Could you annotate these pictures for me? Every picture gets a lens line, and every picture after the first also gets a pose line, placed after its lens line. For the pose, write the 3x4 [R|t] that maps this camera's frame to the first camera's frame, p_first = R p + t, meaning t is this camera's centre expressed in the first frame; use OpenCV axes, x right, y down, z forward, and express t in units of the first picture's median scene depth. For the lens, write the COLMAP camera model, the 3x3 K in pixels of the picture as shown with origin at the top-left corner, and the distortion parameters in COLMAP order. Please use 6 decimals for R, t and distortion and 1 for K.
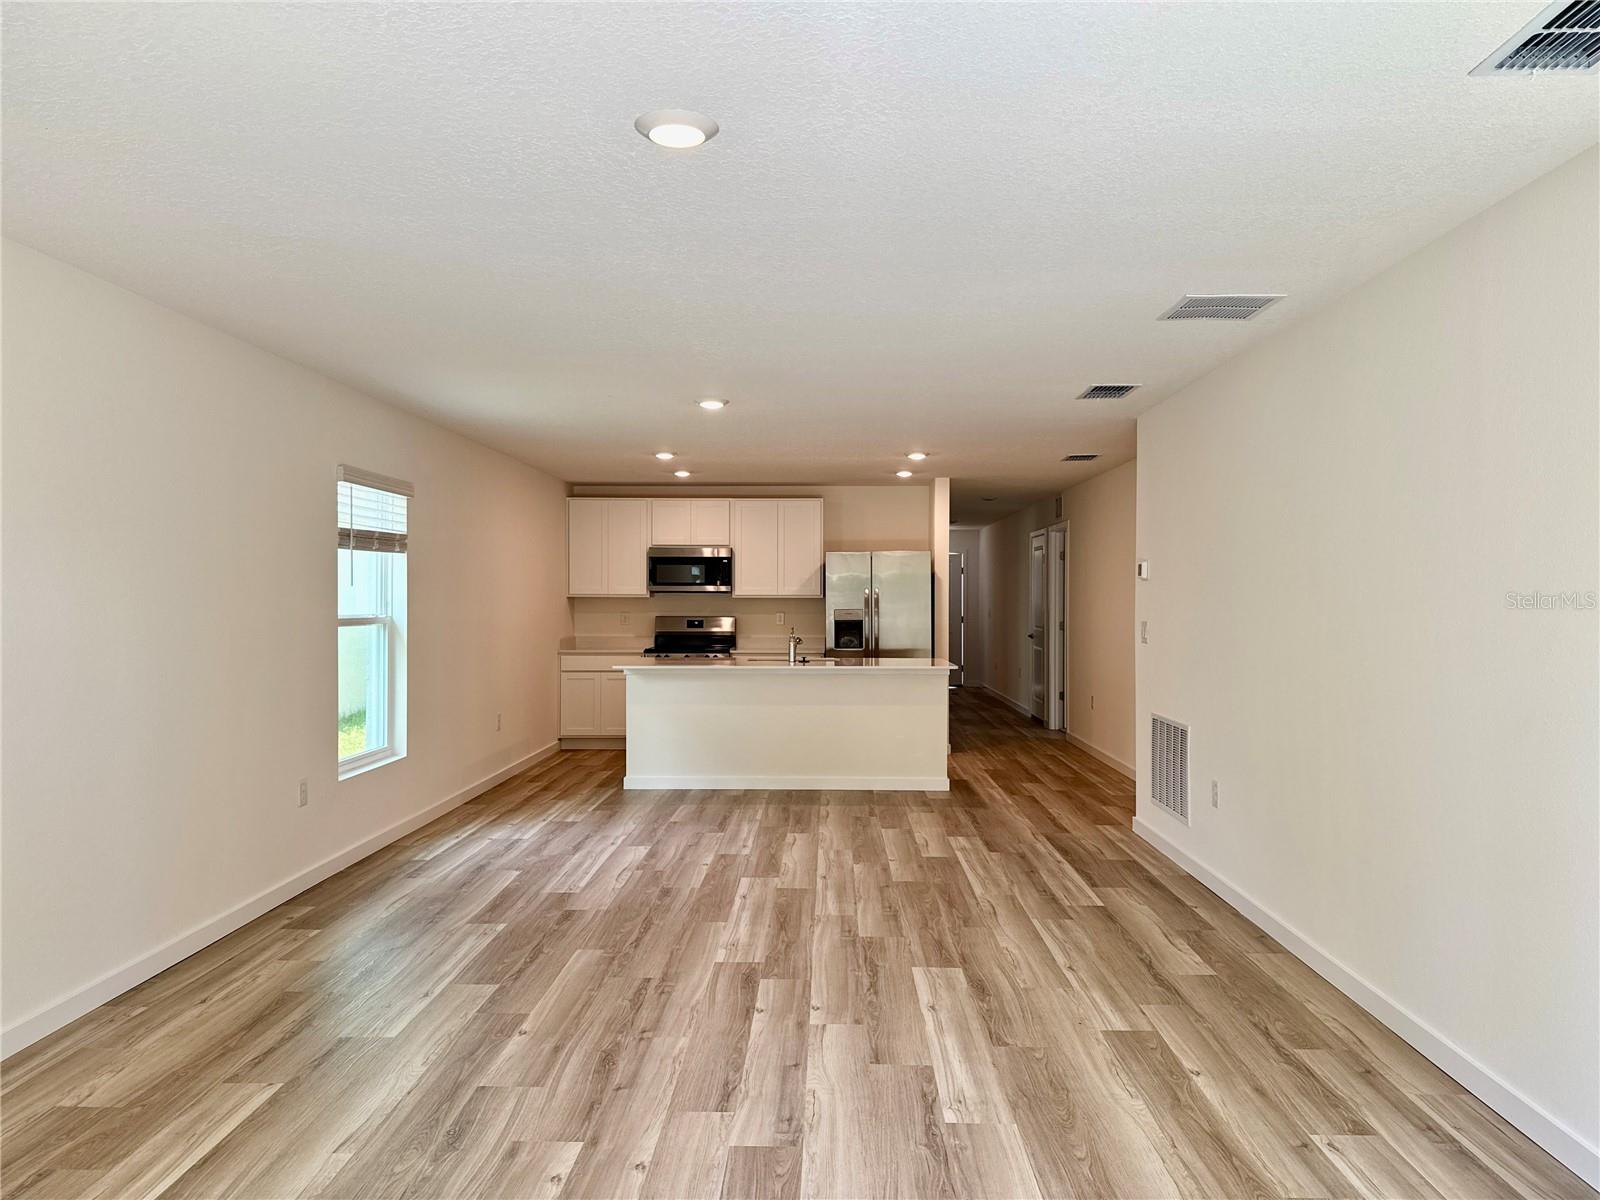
lens RADIAL K [[1117.4, 0, 800.0], [0, 1117.4, 600.0], [0, 0, 1]] dist [0.051759, -0.077834]
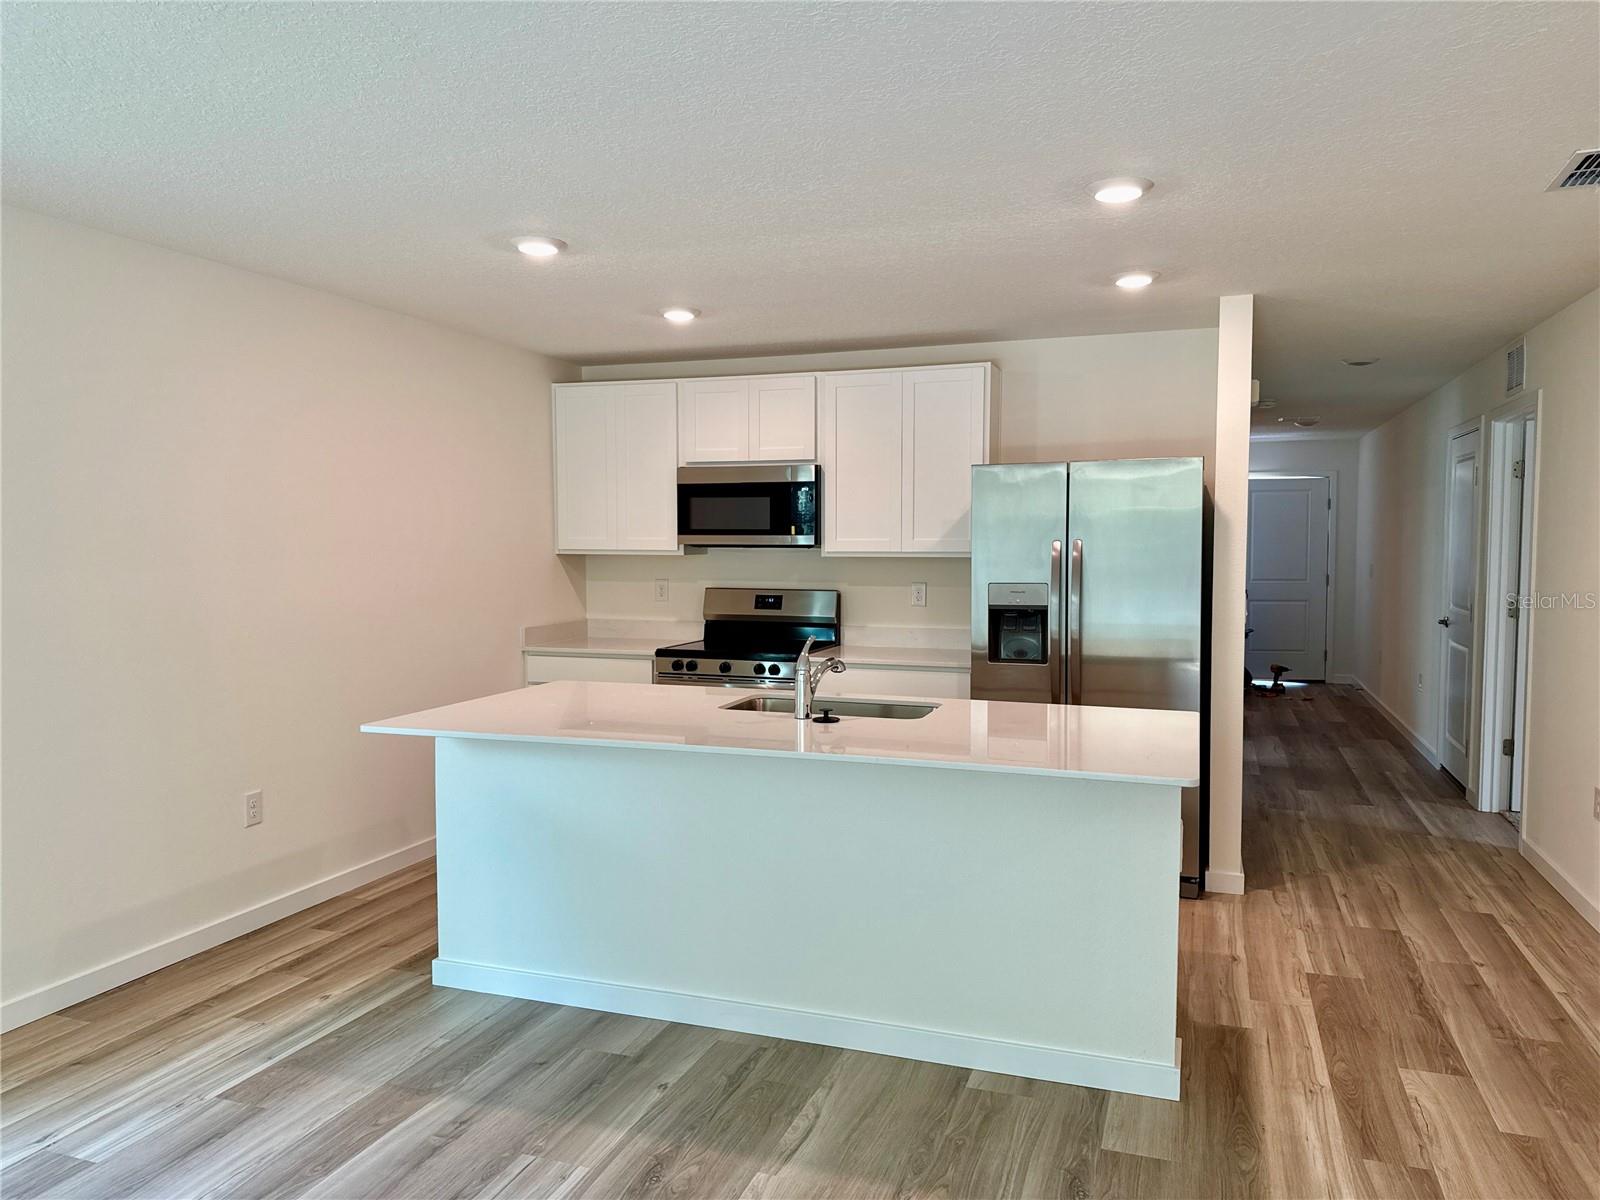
lens RADIAL K [[1117.4, 0, 800.0], [0, 1117.4, 600.0], [0, 0, 1]] dist [0.051759, -0.077834]
pose [[0.949931, 0.014144, -0.312141, 0.129358], [0.002442, 0.998608, 0.052682, -0.012596], [0.312452, -0.050807, 0.948574, 0.624176]]
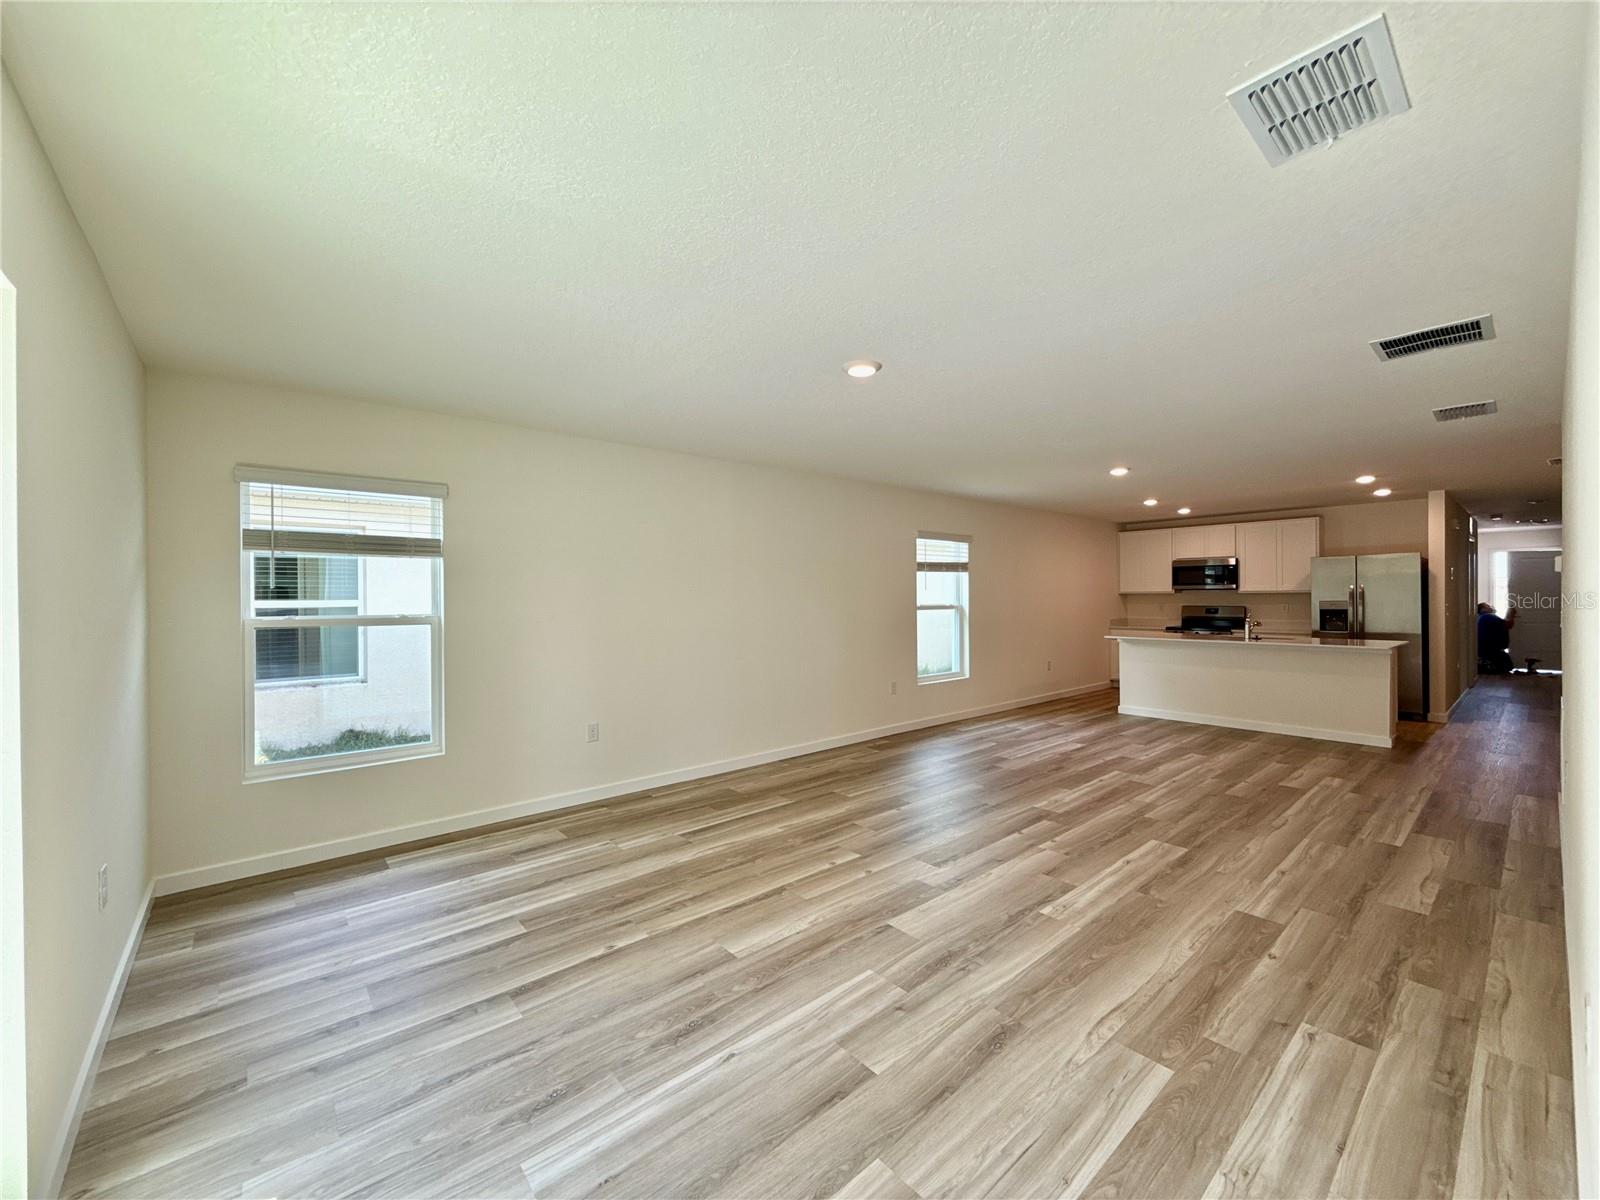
lens RADIAL K [[640.3, 0, 800.5], [0, 640.3, 604.1], [0, 0, 1]] dist [0.000008, -0.000165]
pose [[0.672944, 0.001230, -0.739693, 0.218246], [0.007437, 0.999937, 0.008429, 0.001251], [0.739656, -0.011174, 0.672892, 0.043349]]
